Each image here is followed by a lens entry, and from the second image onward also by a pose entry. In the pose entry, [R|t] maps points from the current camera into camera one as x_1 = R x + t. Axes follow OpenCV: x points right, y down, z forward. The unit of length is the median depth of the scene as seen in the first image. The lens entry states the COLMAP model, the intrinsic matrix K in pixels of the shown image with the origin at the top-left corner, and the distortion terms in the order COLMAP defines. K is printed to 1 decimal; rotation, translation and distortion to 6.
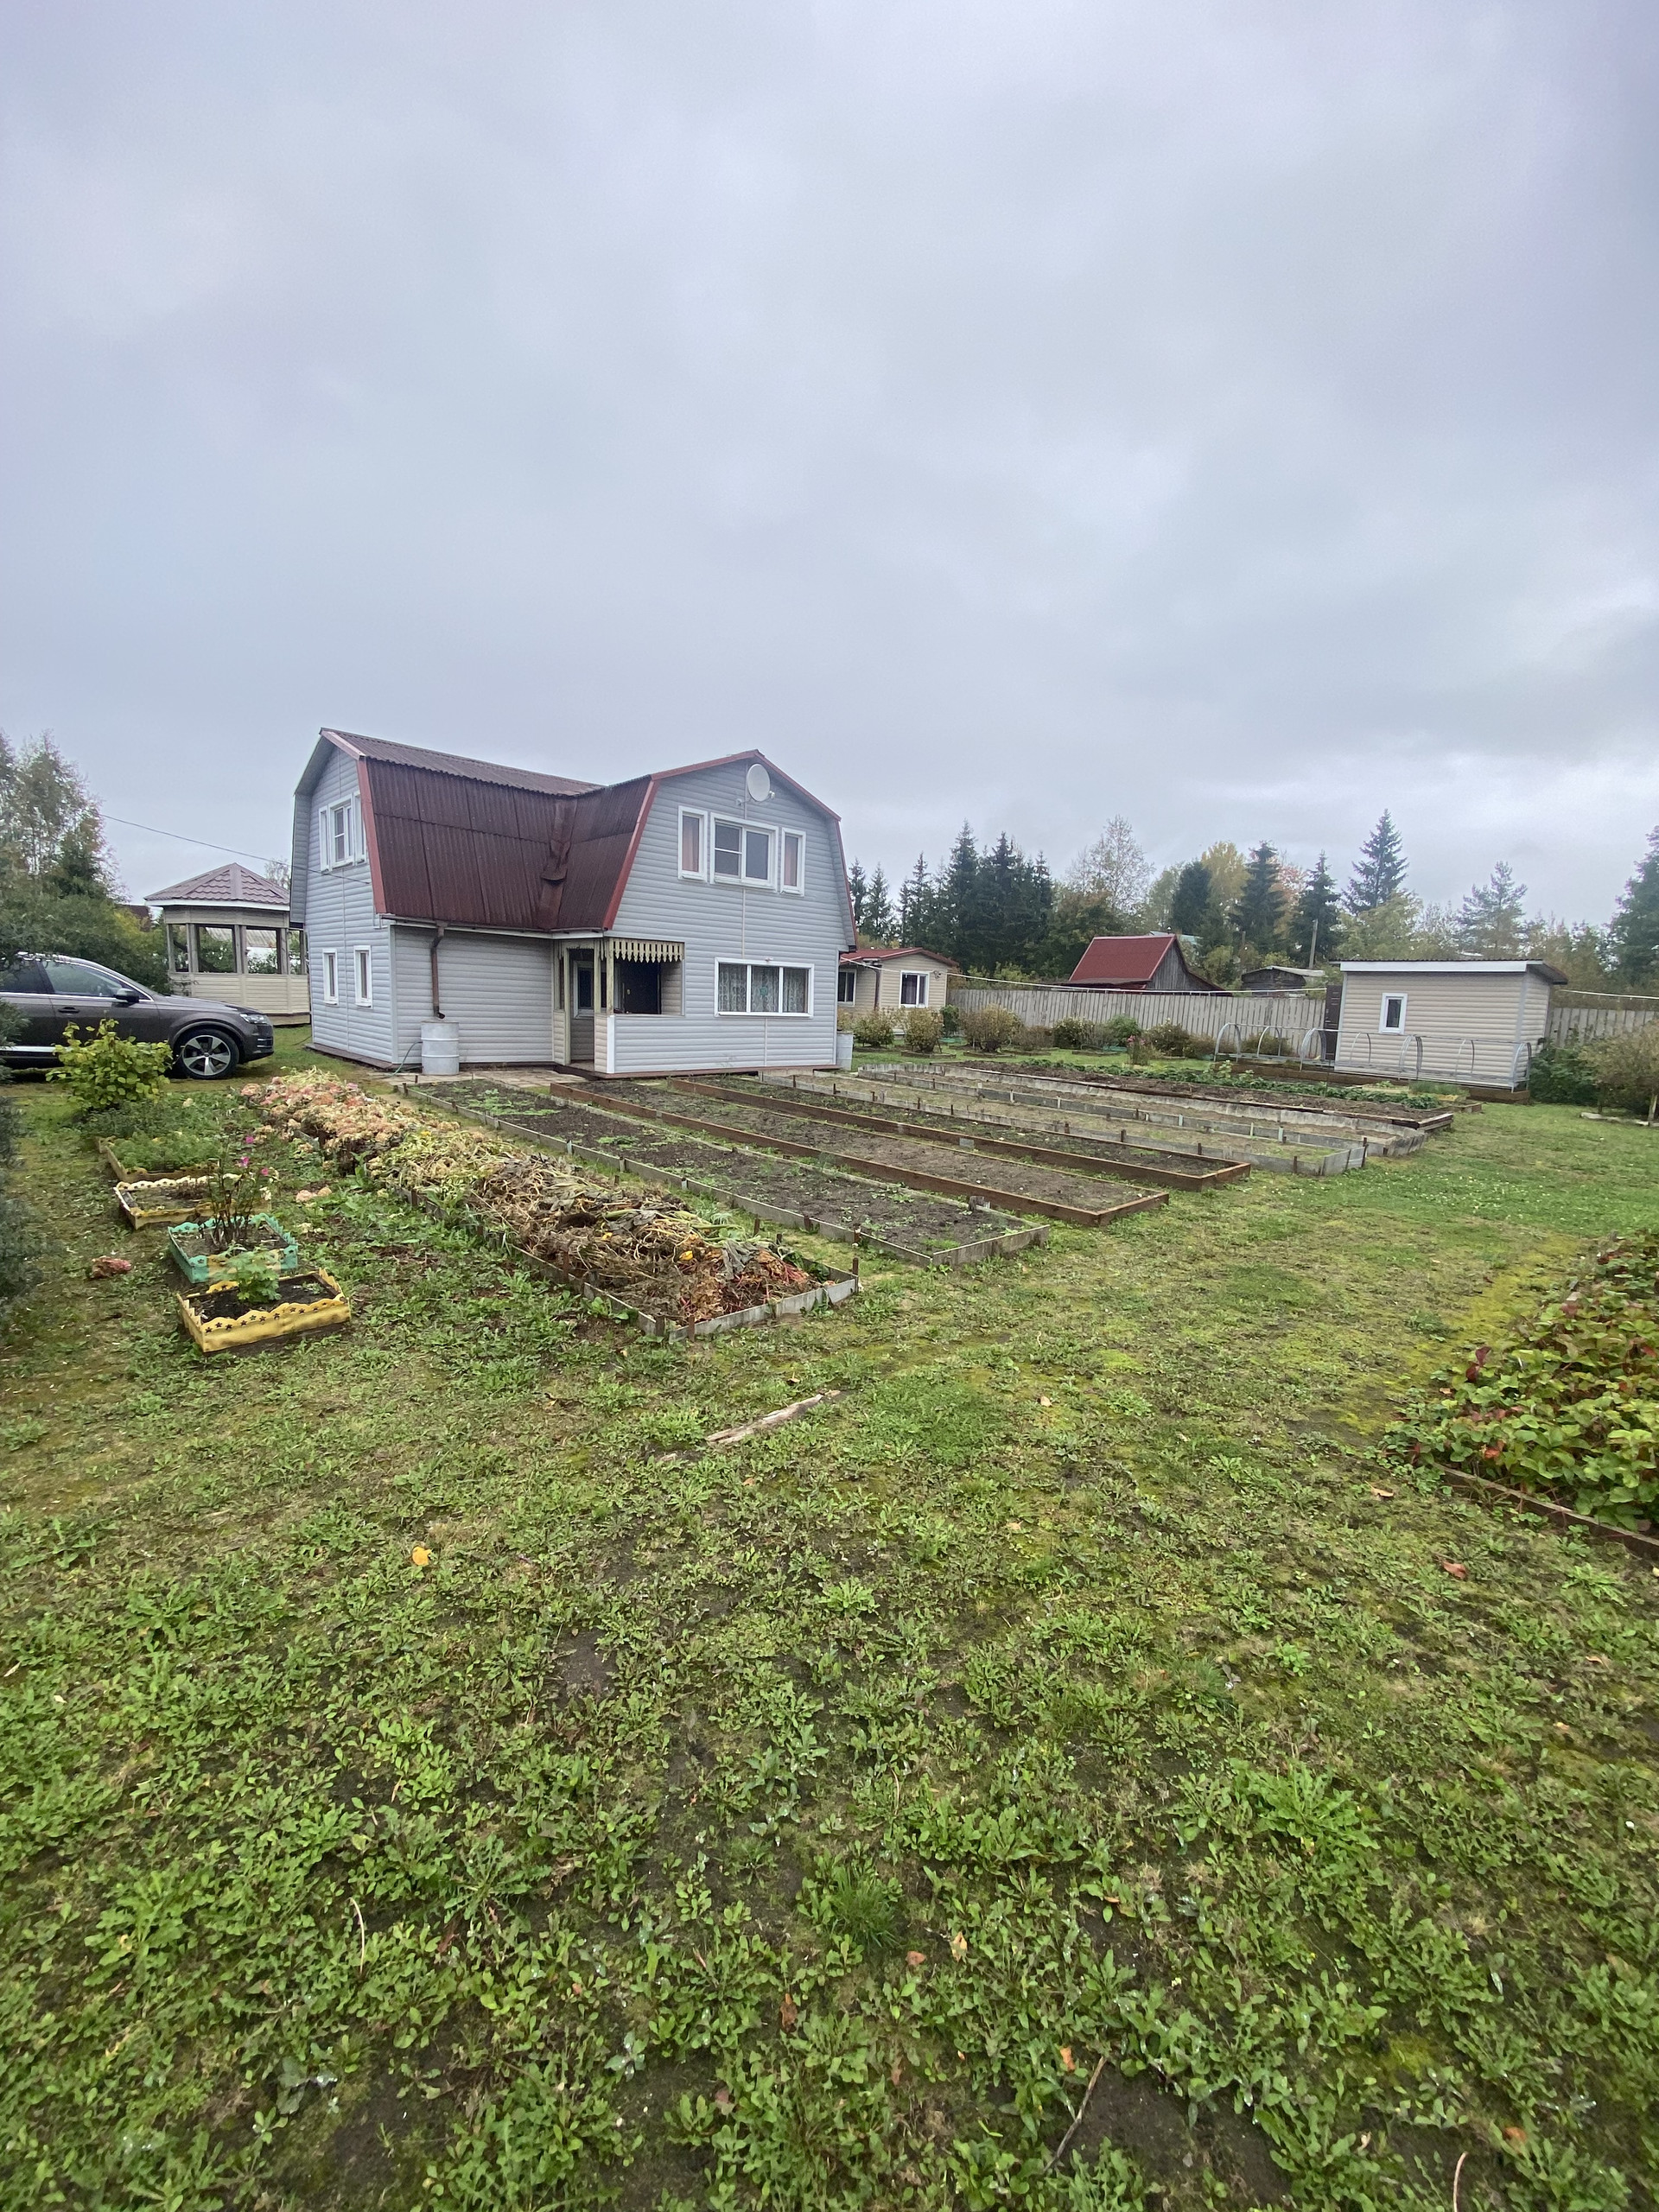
lens RADIAL K [[896.7, 0, 829.5], [0, 896.7, 1106.0], [0, 0, 1]] dist [0.015100, -0.015801]
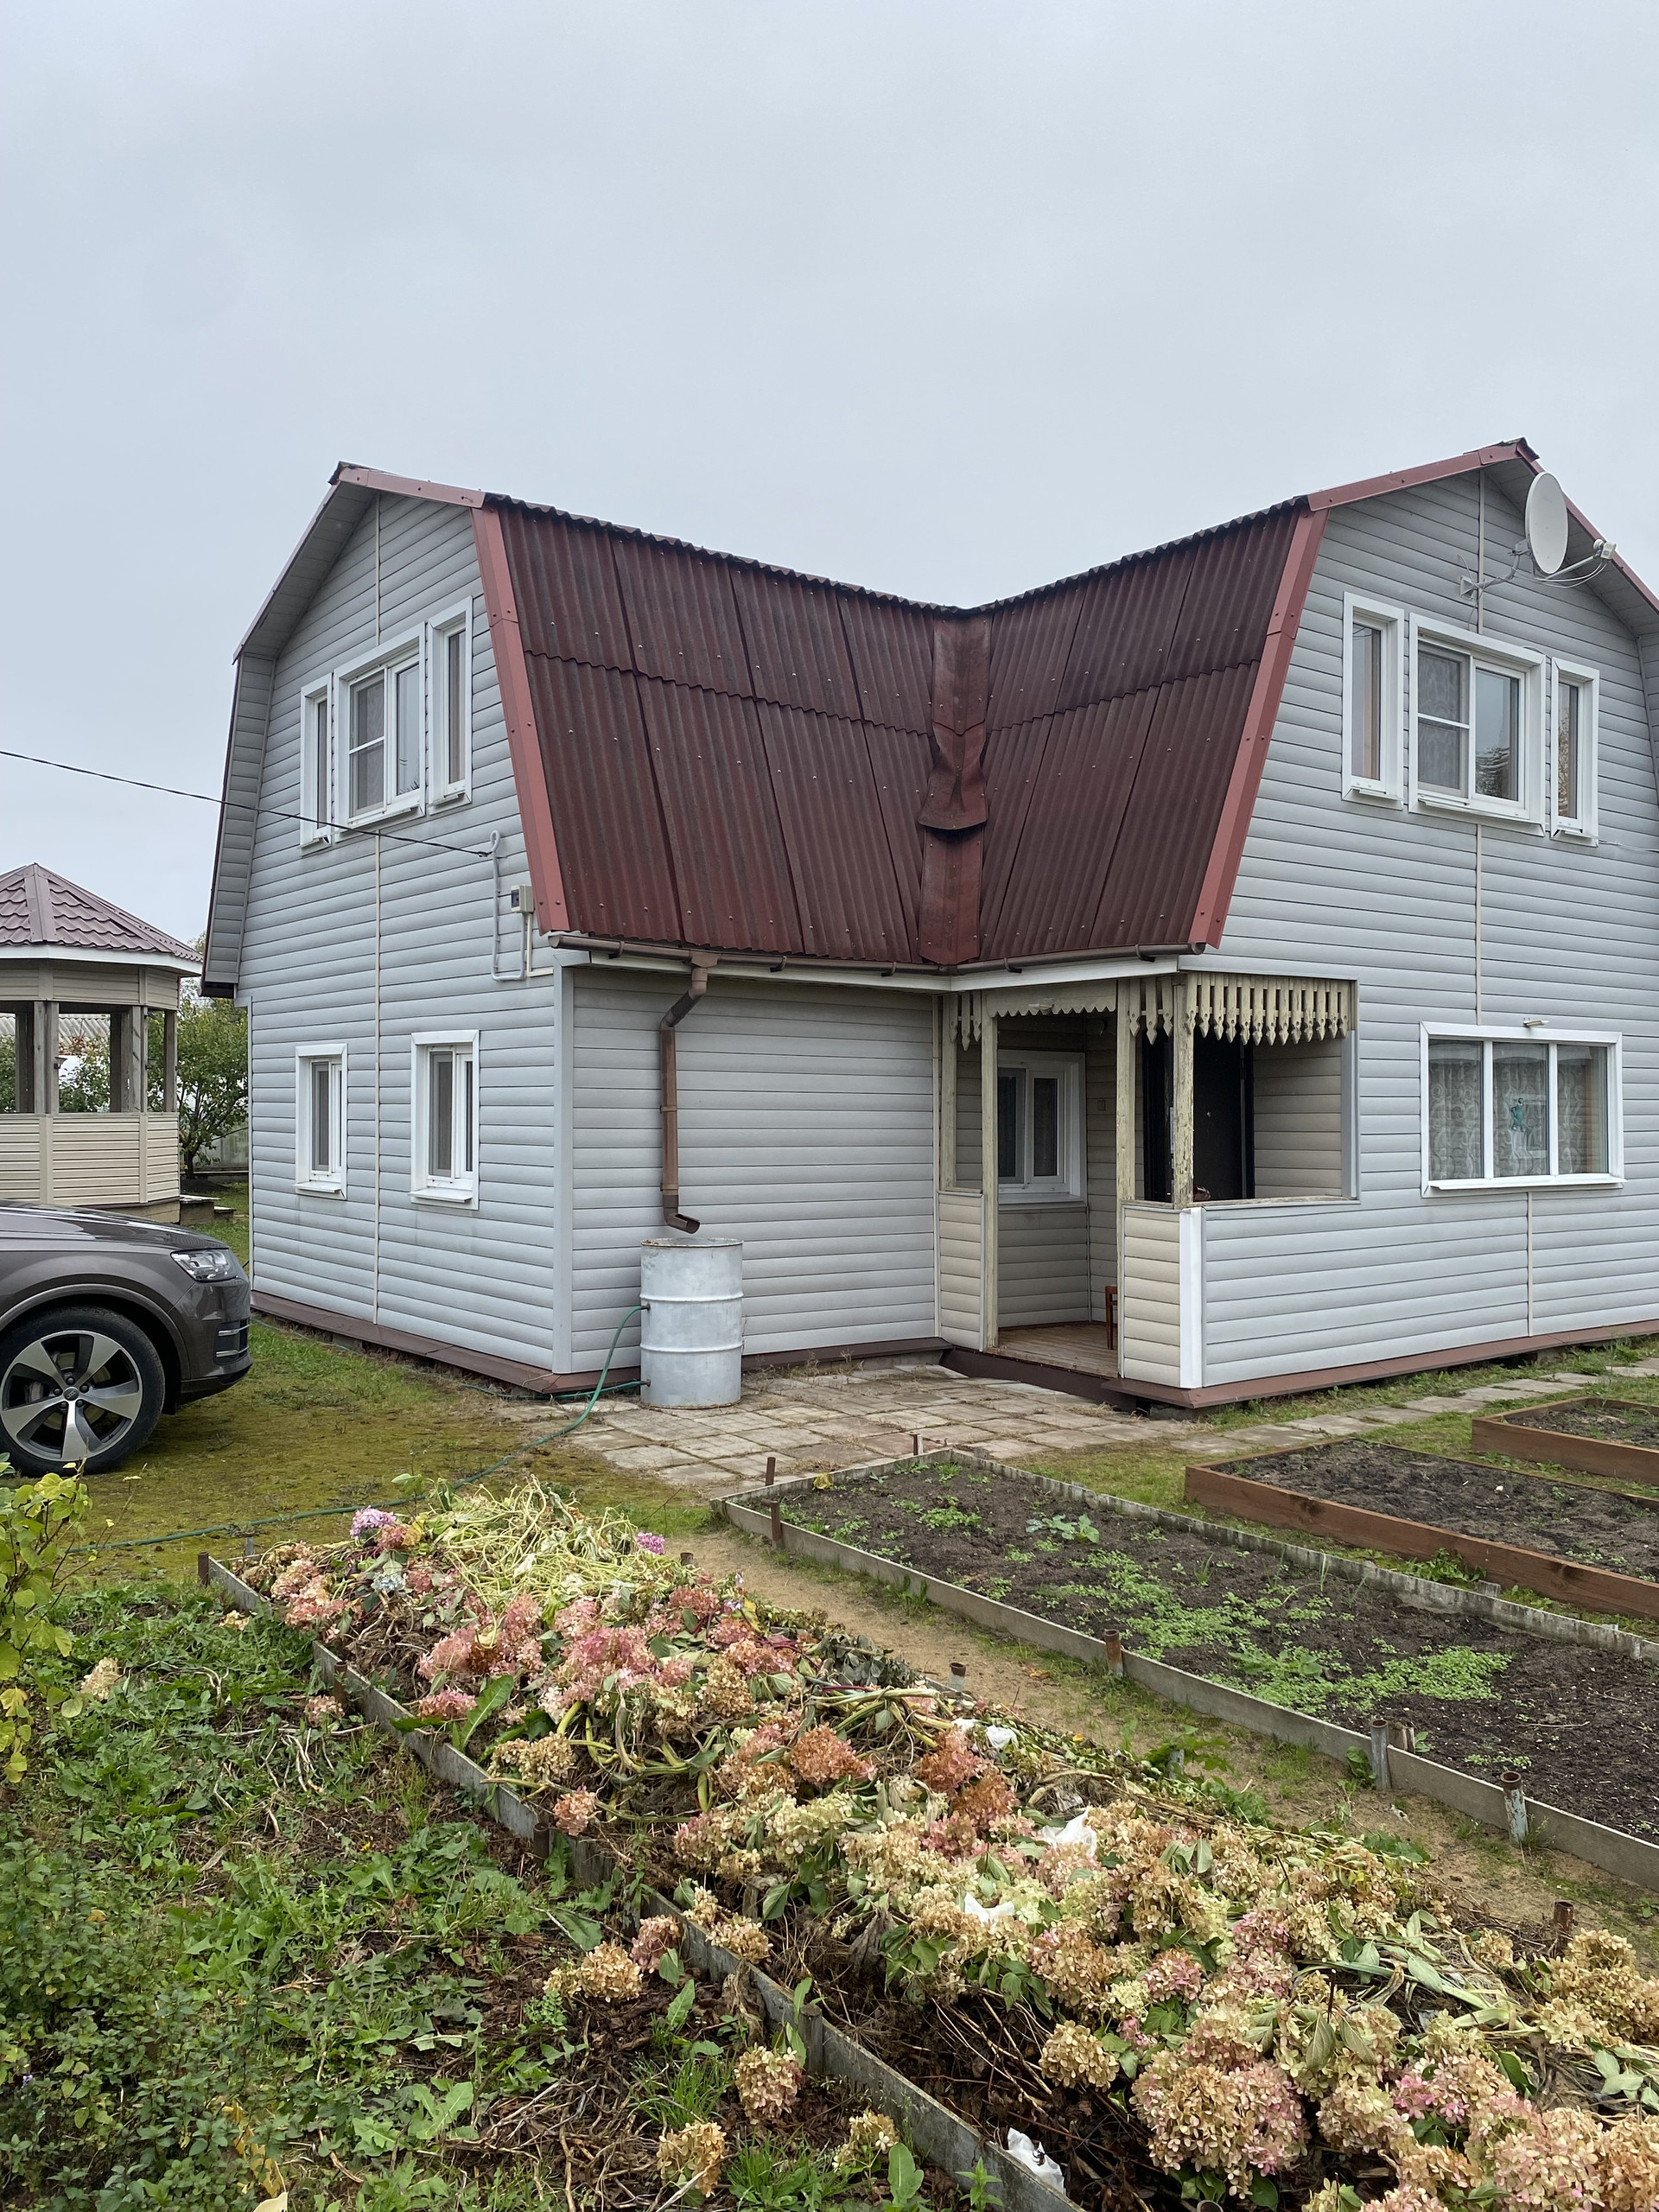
lens RADIAL K [[1687.4, 0, 831.6], [0, 1687.4, 1104.6], [0, 0, 1]] dist [0.069490, -0.005927]
pose [[0.994916, -0.037525, -0.093453, -0.297902], [0.025248, 0.991290, -0.129254, -0.057197], [0.097489, 0.126237, 0.987198, 0.345838]]
